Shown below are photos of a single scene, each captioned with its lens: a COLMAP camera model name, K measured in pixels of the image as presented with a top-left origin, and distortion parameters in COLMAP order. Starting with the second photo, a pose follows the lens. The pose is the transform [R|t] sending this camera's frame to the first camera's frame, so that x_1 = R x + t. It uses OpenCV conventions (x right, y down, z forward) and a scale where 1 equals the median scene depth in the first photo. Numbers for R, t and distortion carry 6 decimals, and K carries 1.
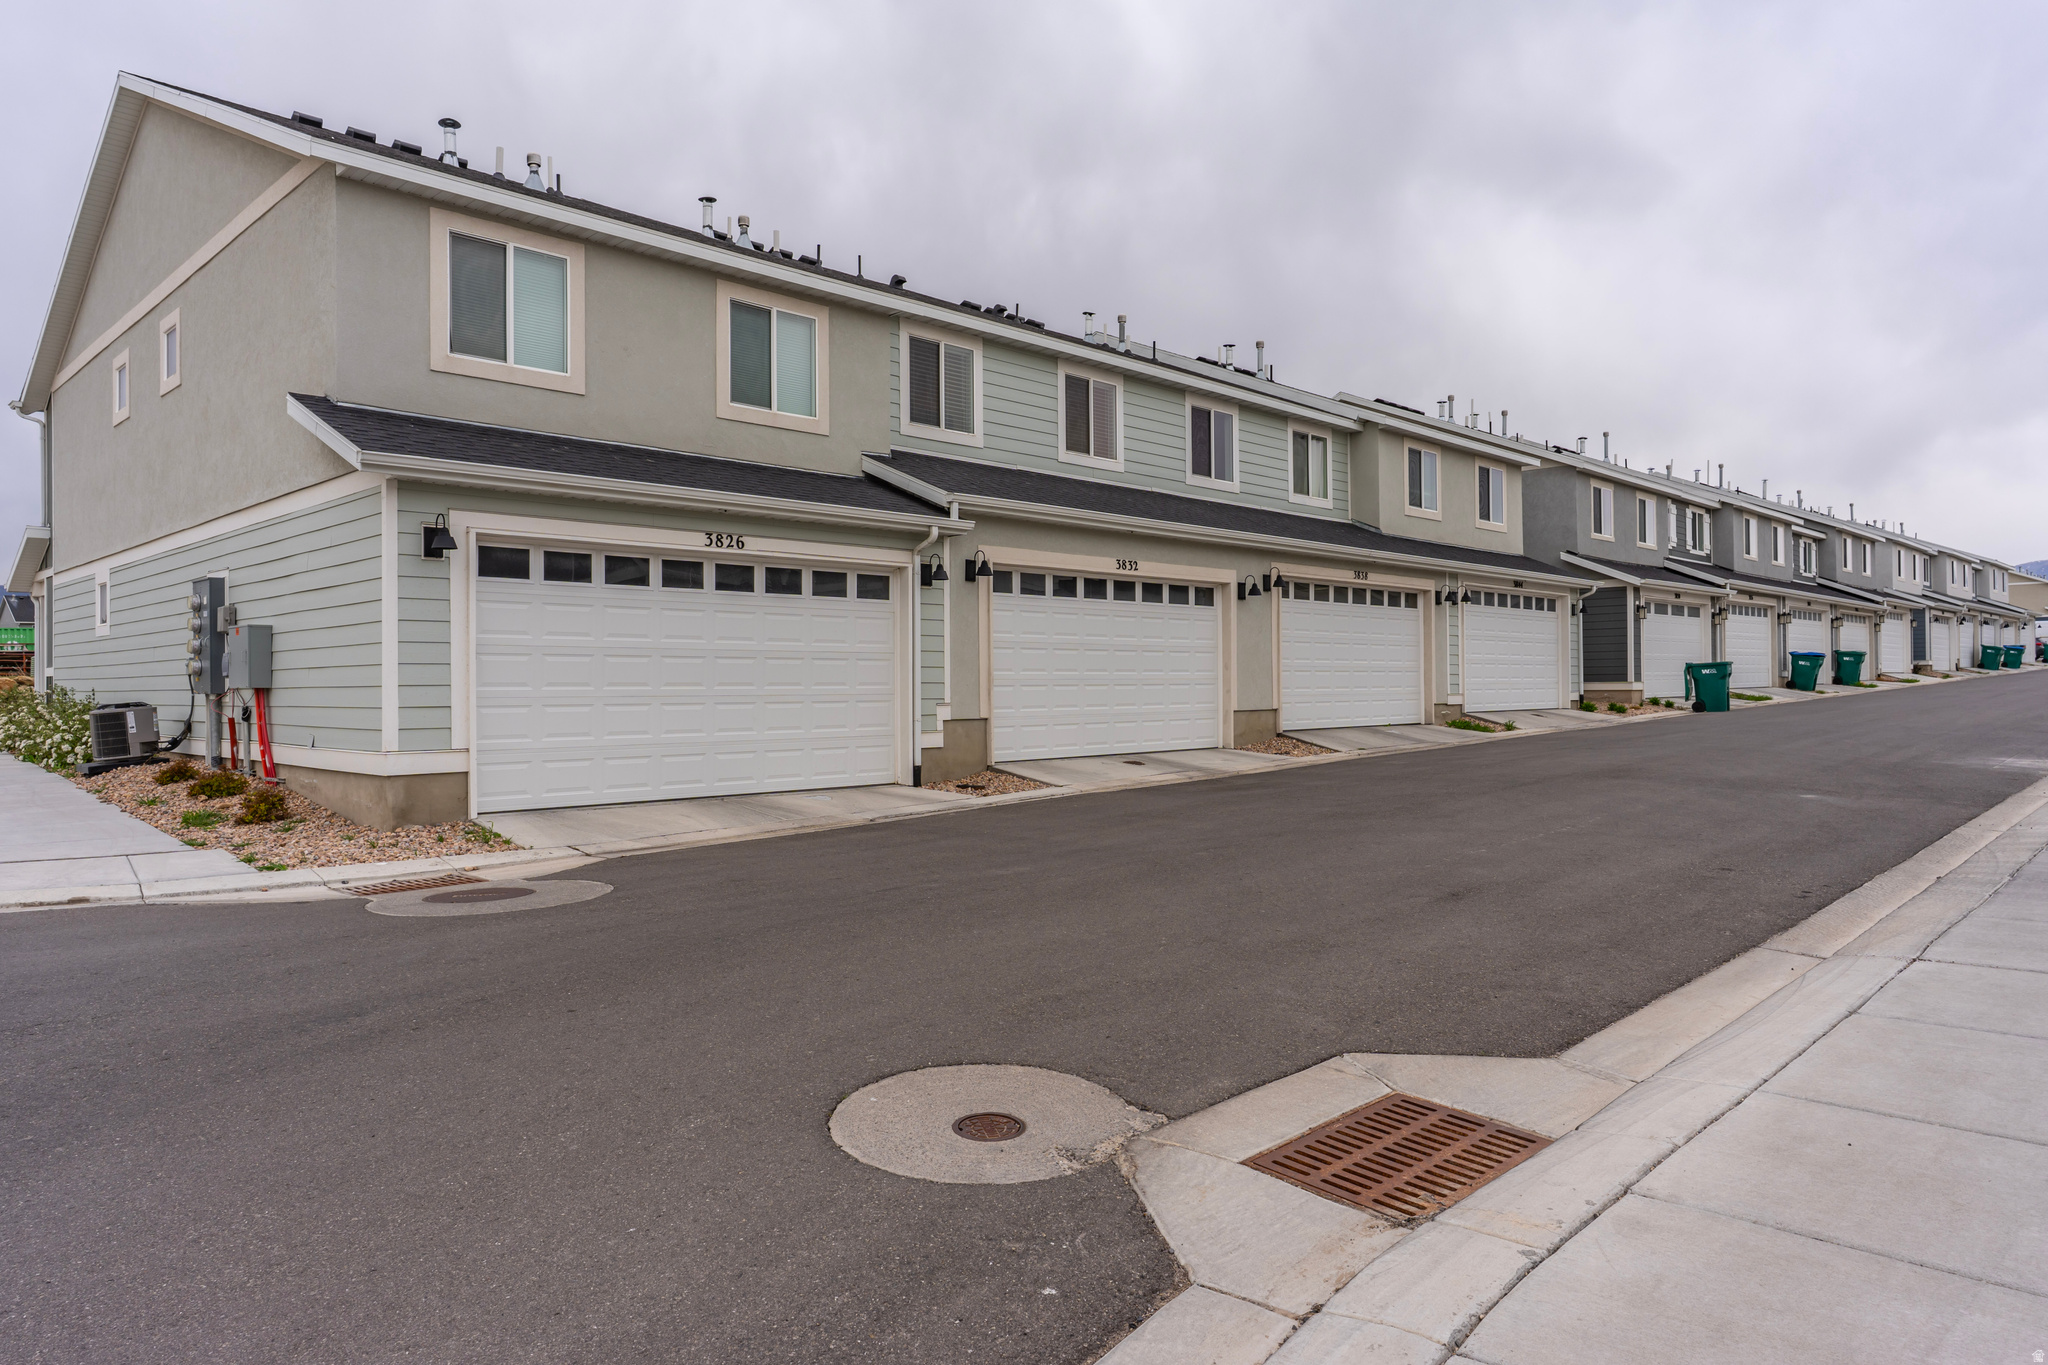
lens RADIAL K [[1292.0, 0, 1023.5], [0, 1292.0, 681.0], [0, 0, 1]] dist [-0.003178, 0.000070]
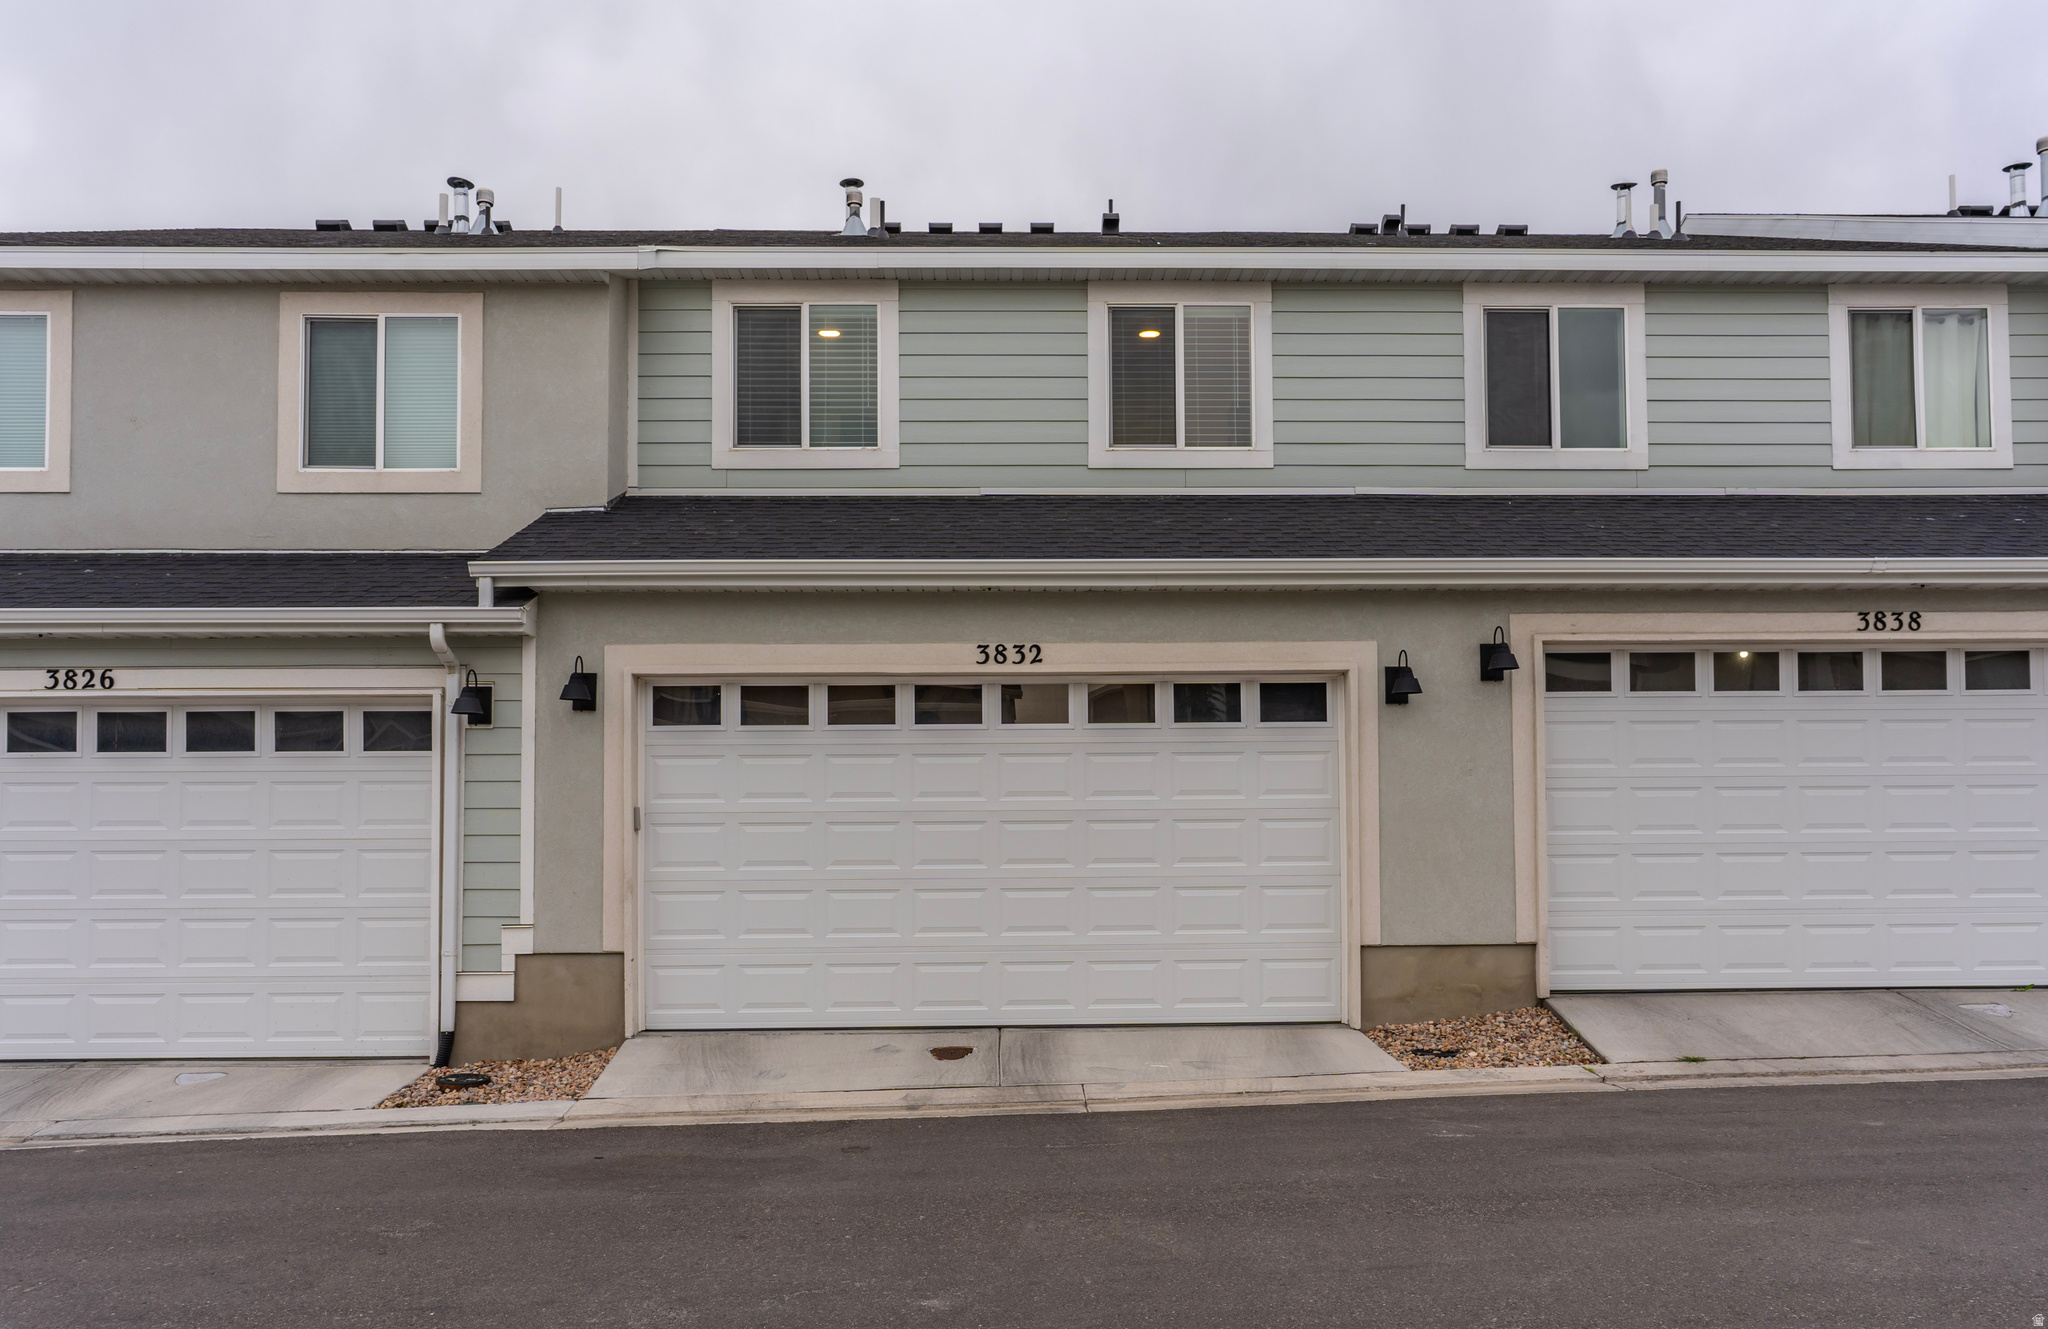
lens RADIAL K [[1474.5, 0, 1040.1], [0, 1474.5, 783.0], [0, 0, 1]] dist [0.001983, -0.003177]
pose [[0.720211, -0.015135, -0.693590, 0.438483], [0.004654, 0.999845, -0.016985, -0.026339], [0.693740, 0.009004, 0.720170, 0.532270]]
